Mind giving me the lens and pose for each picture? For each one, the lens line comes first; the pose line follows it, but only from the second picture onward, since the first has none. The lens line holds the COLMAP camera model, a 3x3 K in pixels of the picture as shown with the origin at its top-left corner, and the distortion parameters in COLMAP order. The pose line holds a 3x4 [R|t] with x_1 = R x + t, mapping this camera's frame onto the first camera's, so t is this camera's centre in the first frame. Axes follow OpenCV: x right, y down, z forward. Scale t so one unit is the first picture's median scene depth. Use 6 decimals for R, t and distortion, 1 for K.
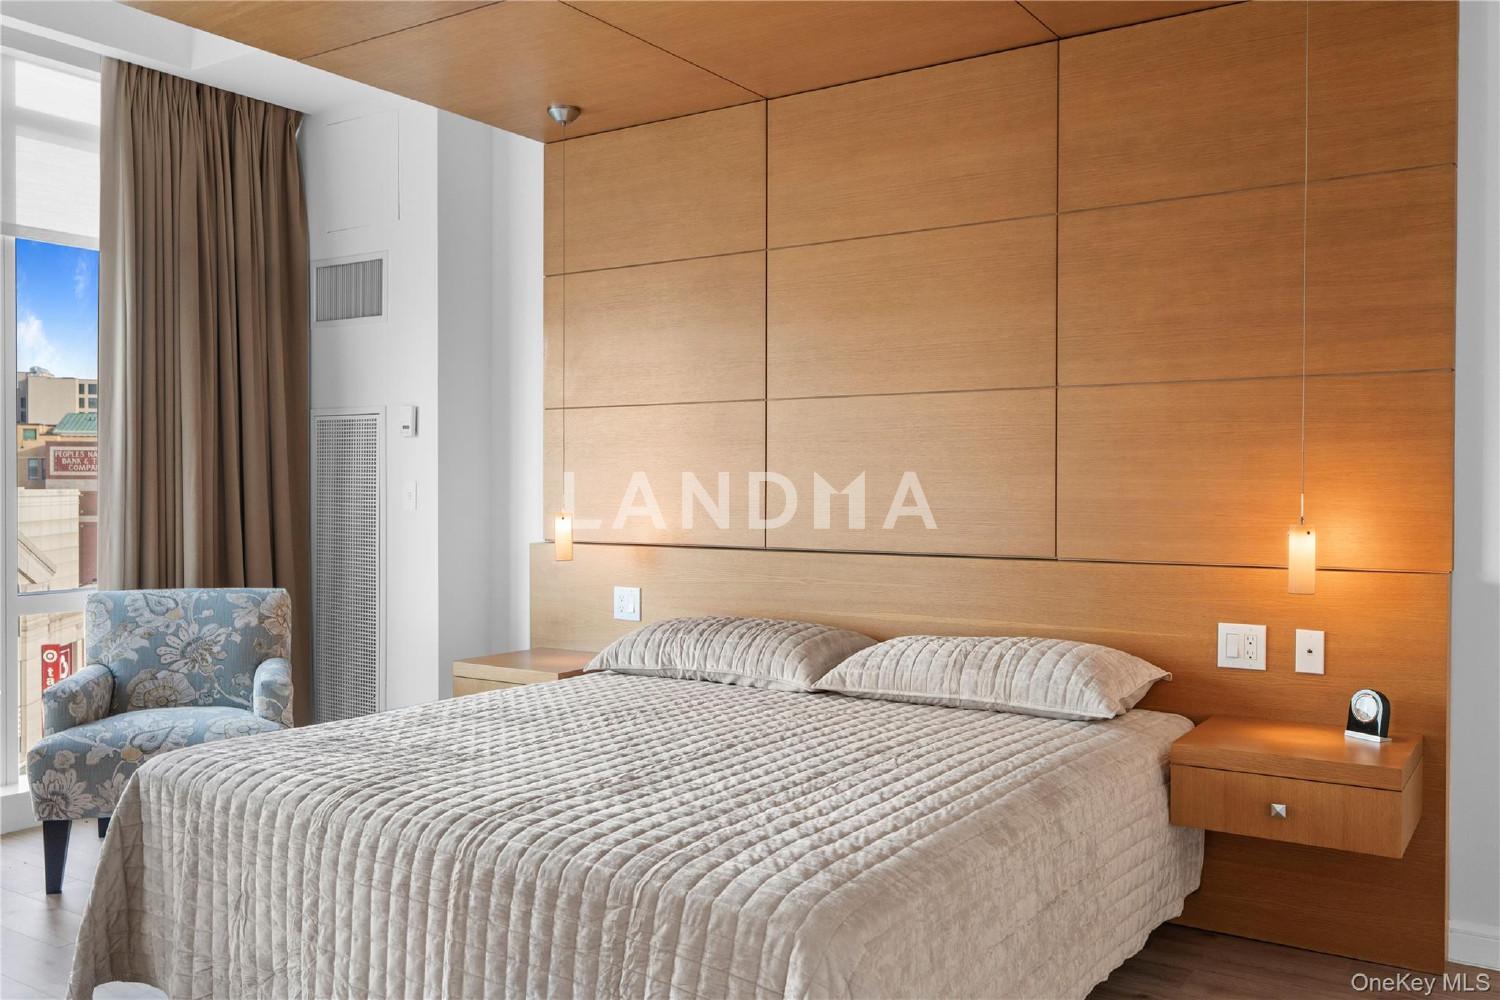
lens RADIAL K [[1256.9, 0, 750.0], [0, 1256.9, 500.0], [0, 0, 1]] dist [-0.000599, 0.001746]
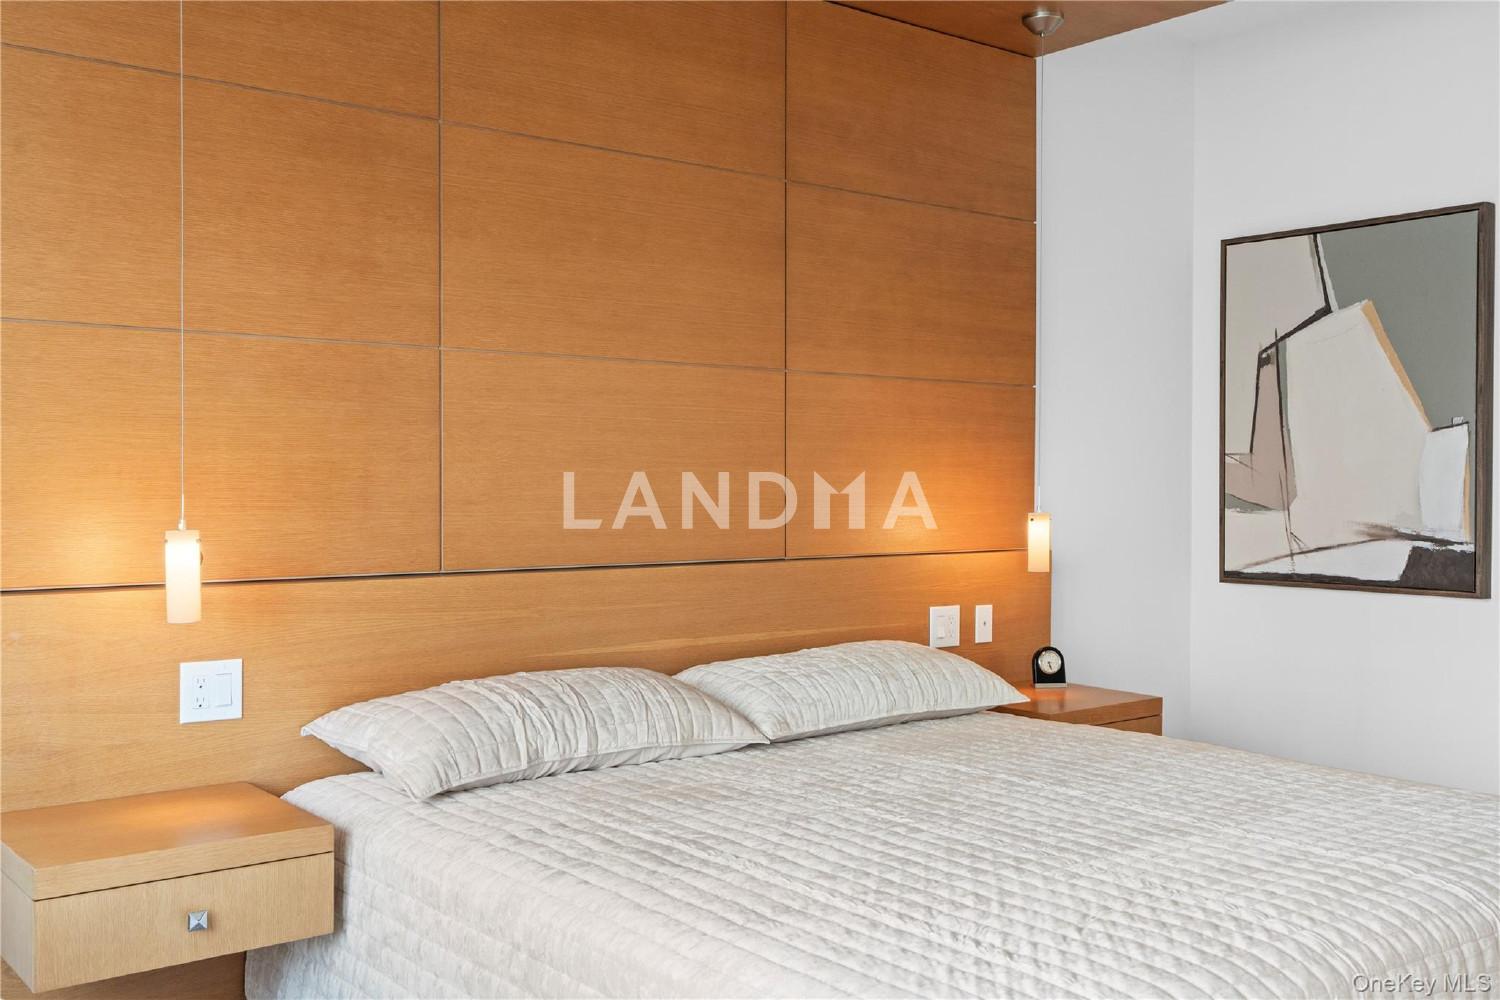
lens RADIAL K [[1433.9, 0, 750.0], [0, 1433.9, 500.0], [0, 0, 1]] dist [0.017328, 0.003984]
pose [[0.305760, -0.015167, 0.951988, -0.823674], [0.006925, 0.999882, 0.013706, -0.010676], [-0.952084, 0.002401, 0.305829, 0.764787]]
